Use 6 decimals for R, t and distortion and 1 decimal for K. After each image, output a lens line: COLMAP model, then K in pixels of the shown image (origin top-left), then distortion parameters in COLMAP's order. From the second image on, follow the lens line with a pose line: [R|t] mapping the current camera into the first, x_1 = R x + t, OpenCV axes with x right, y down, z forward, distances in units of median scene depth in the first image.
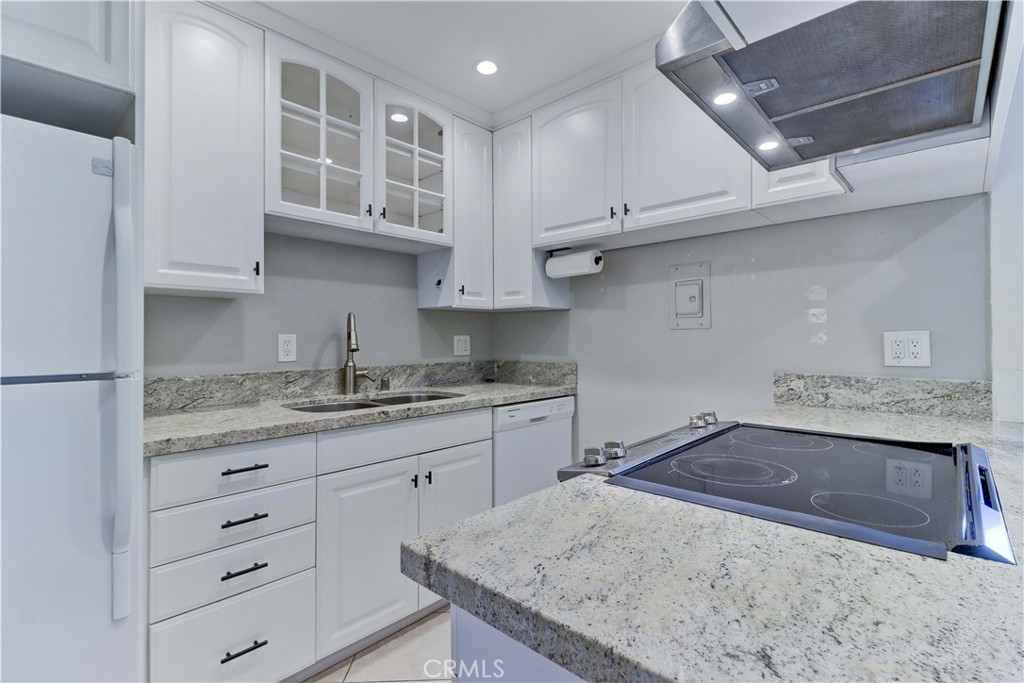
lens RADIAL K [[477.8, 0, 517.7], [0, 477.8, 337.6], [0, 0, 1]] dist [0.013063, -0.008662]
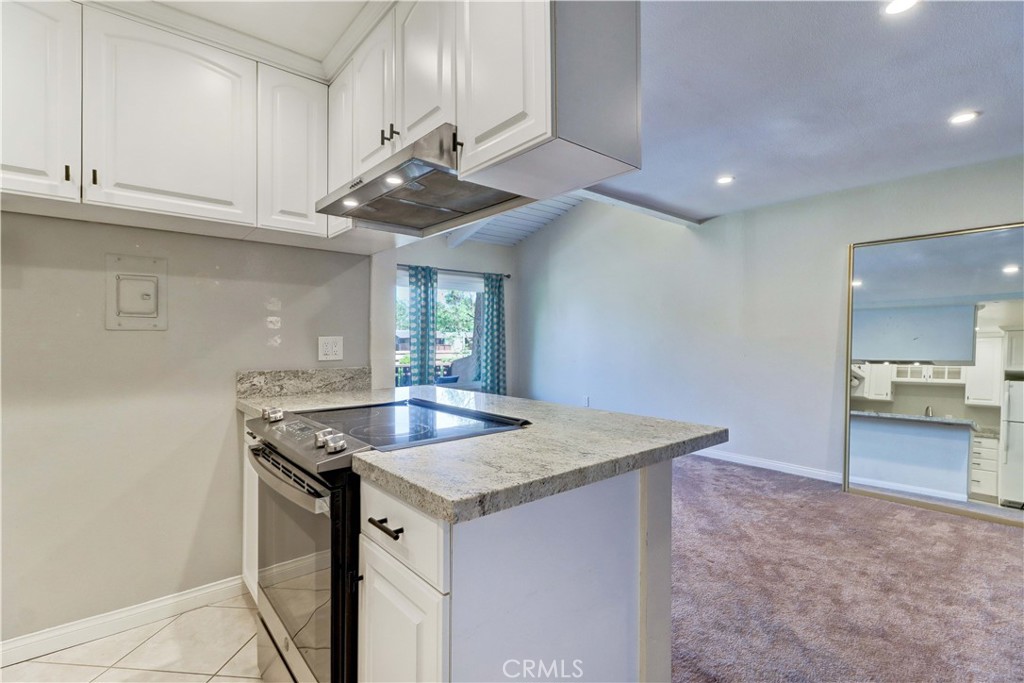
lens RADIAL K [[477.8, 0, 514.3], [0, 477.8, 333.7], [0, 0, 1]] dist [0.013063, -0.008662]
pose [[0.108836, 0.018931, 0.993879, -0.528645], [-0.004420, 0.999818, -0.018560, 0.002424], [-0.994050, -0.002373, 0.108899, 0.248341]]
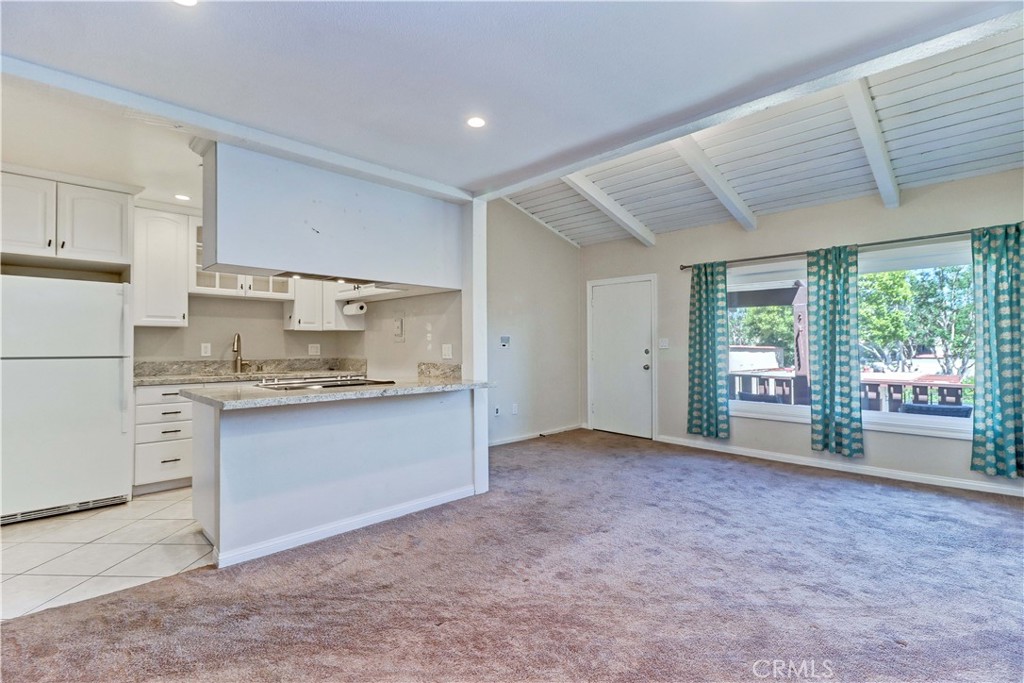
lens RADIAL K [[477.8, 0, 520.0], [0, 477.8, 345.1], [0, 0, 1]] dist [0.013063, -0.008662]
pose [[0.999636, 0.006710, -0.026113, 1.105768], [-0.006679, 0.999977, 0.001302, -0.012792], [0.026121, -0.001127, 0.999658, -1.248654]]
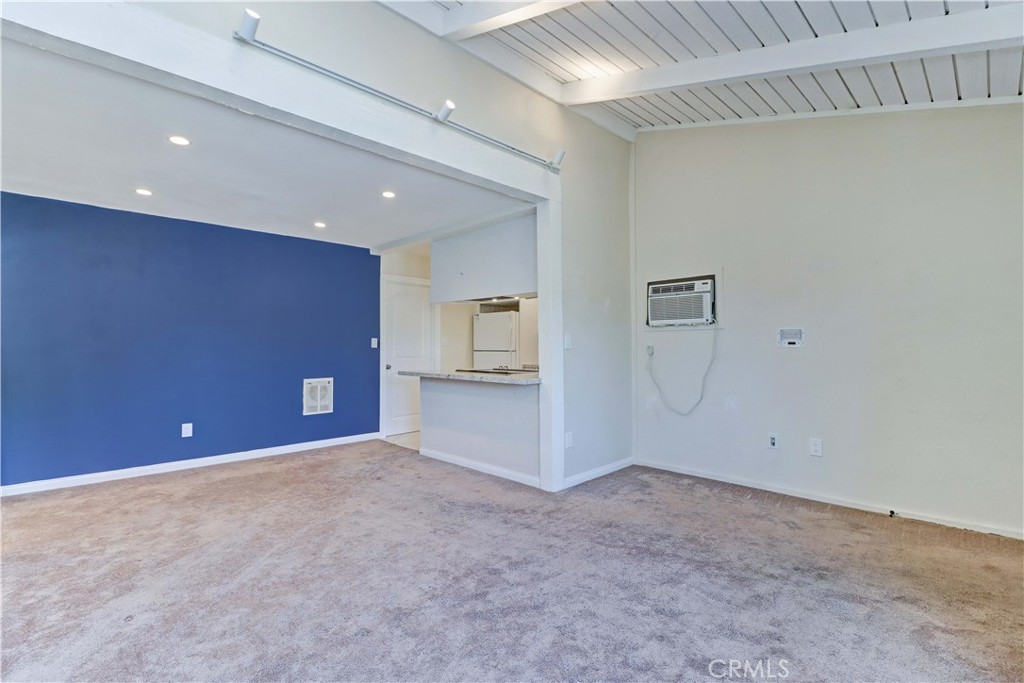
lens RADIAL K [[477.8, 0, 509.4], [0, 477.8, 338.1], [0, 0, 1]] dist [0.013063, -0.008662]
pose [[-0.040155, -0.007537, -0.999165, 3.005057], [0.006694, 0.999947, -0.007811, -0.019860], [0.999171, -0.007003, -0.040102, 0.754565]]
